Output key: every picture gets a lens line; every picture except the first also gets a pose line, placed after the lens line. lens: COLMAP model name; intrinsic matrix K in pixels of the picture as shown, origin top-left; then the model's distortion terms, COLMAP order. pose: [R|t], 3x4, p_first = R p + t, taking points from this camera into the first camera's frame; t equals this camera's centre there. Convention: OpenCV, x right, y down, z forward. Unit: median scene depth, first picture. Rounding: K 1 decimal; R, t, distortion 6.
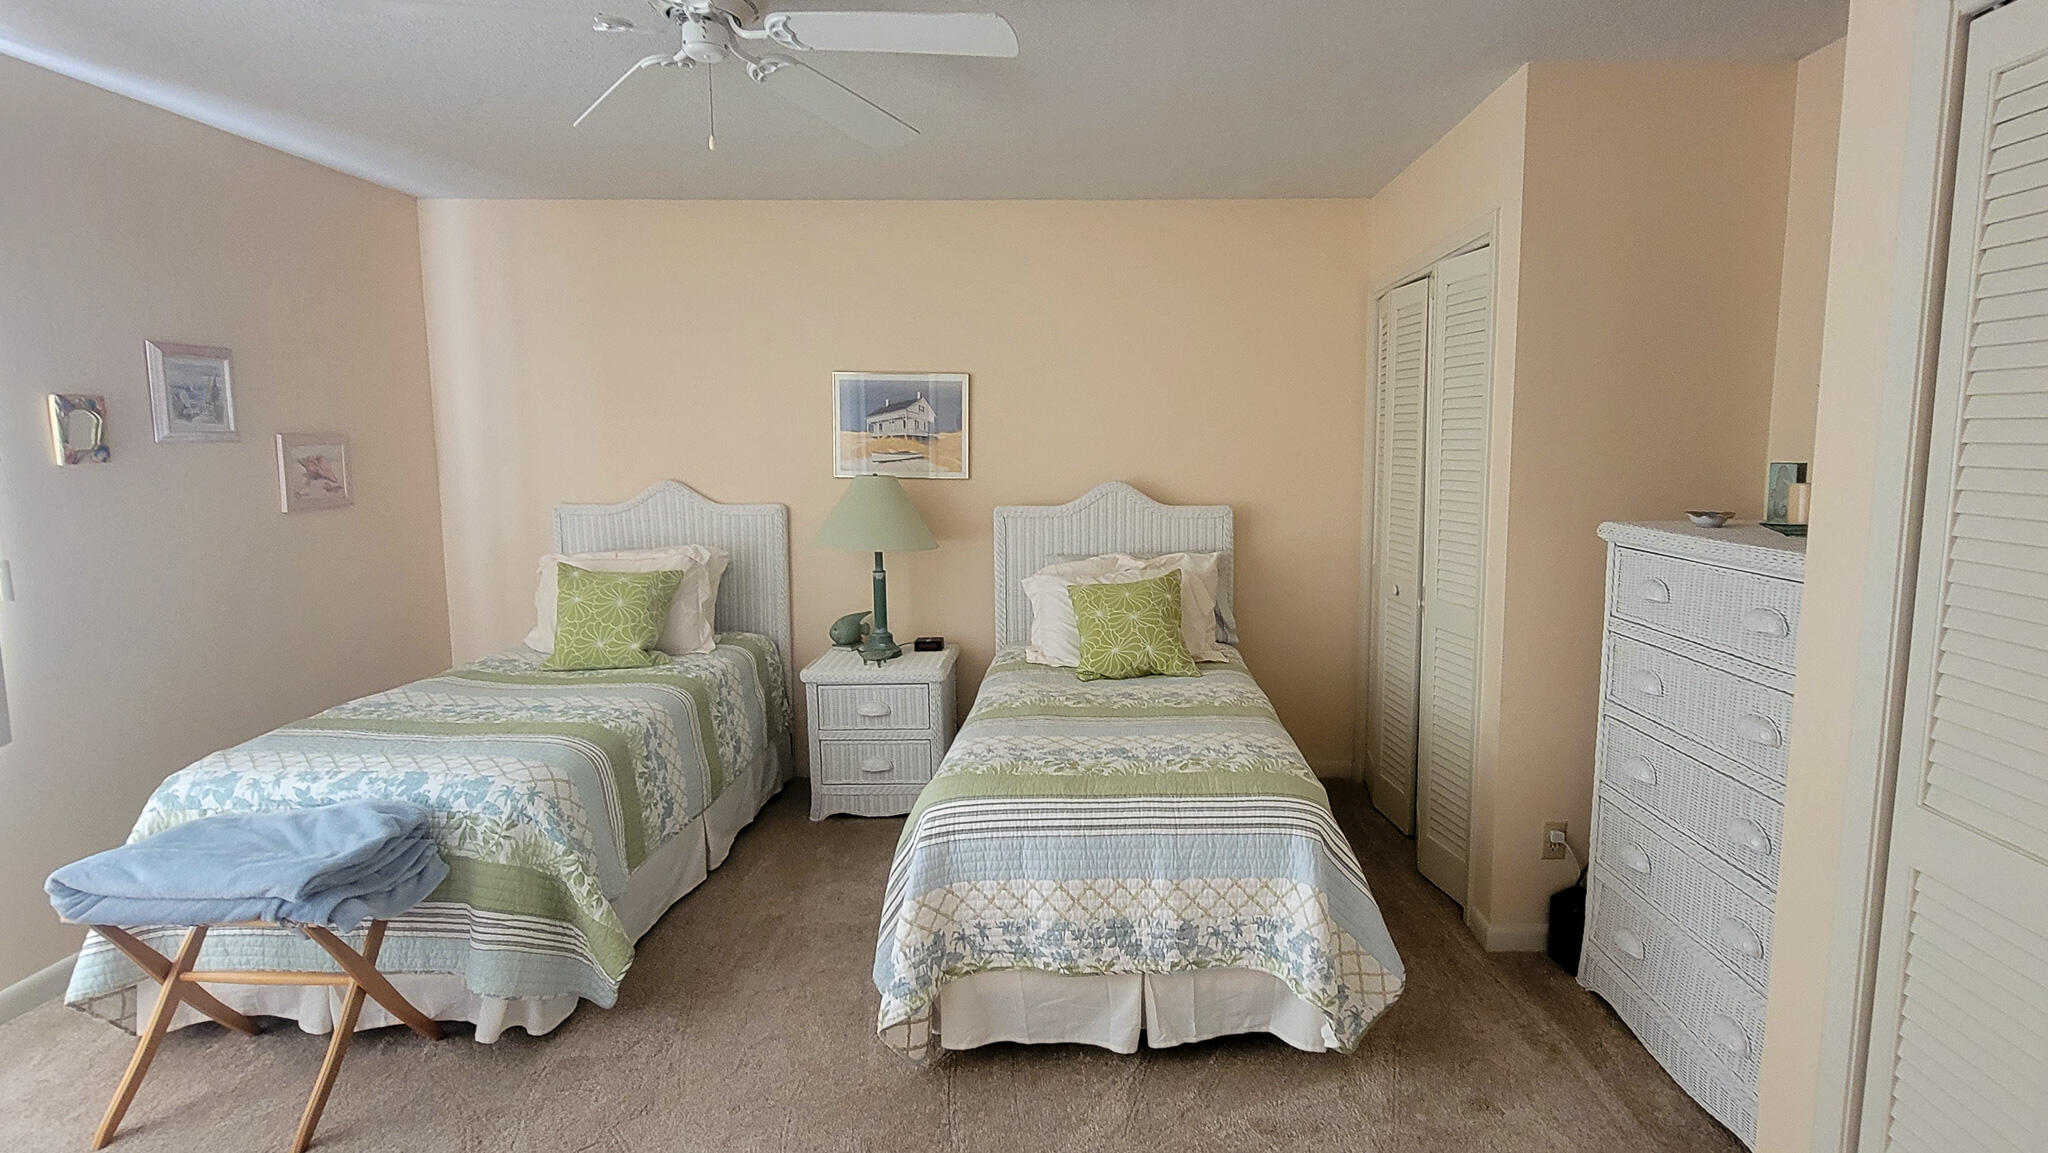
lens RADIAL K [[829.4, 0, 1034.2], [0, 829.4, 571.5], [0, 0, 1]] dist [0.000035, -0.013476]
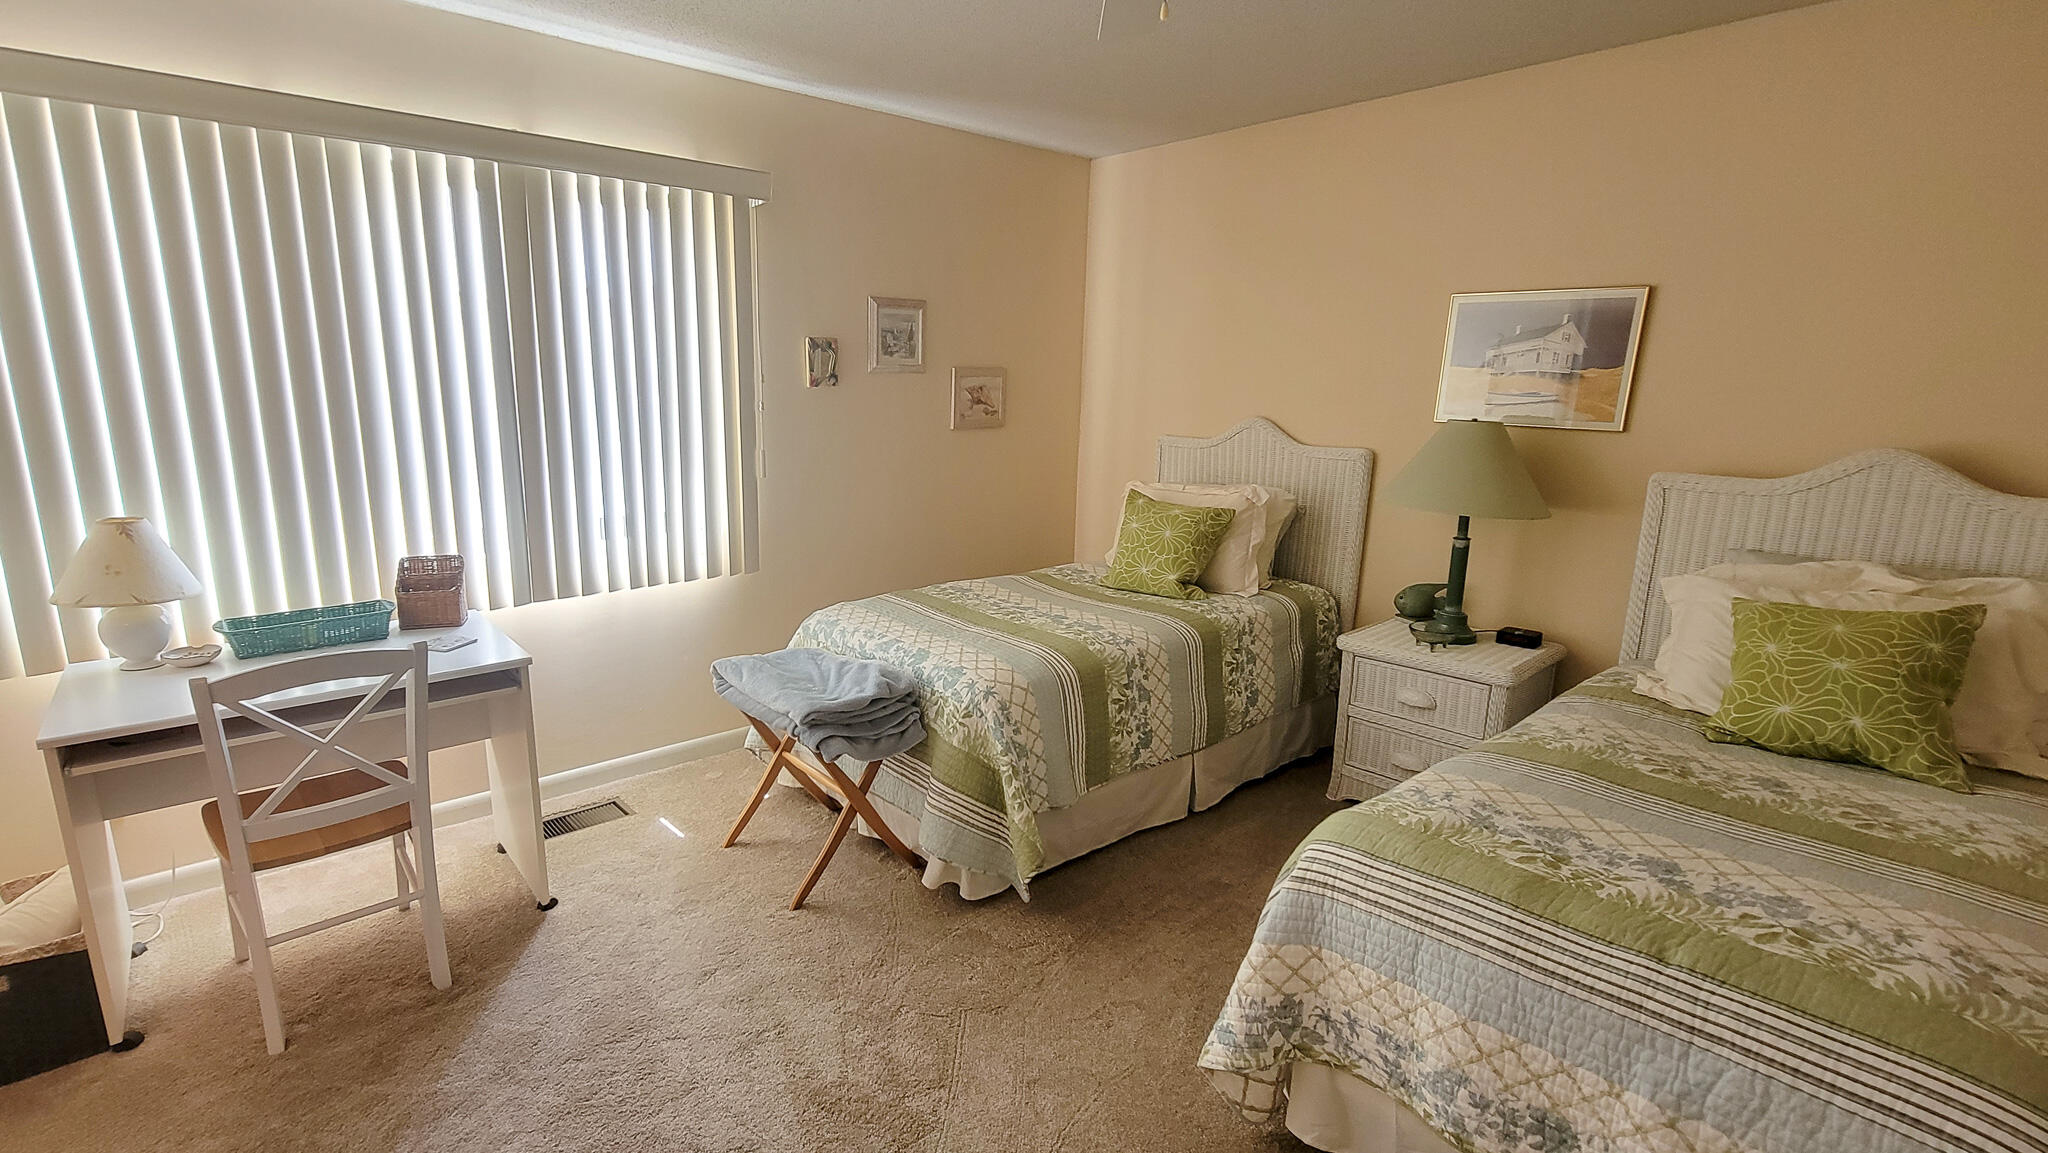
lens RADIAL K [[829.4, 0, 1034.2], [0, 829.4, 571.5], [0, 0, 1]] dist [0.000035, -0.013476]
pose [[0.712486, 0.164558, -0.682117, 0.152922], [-0.117445, 0.986365, 0.115282, -0.024615], [0.691787, -0.002026, 0.722098, 0.213634]]
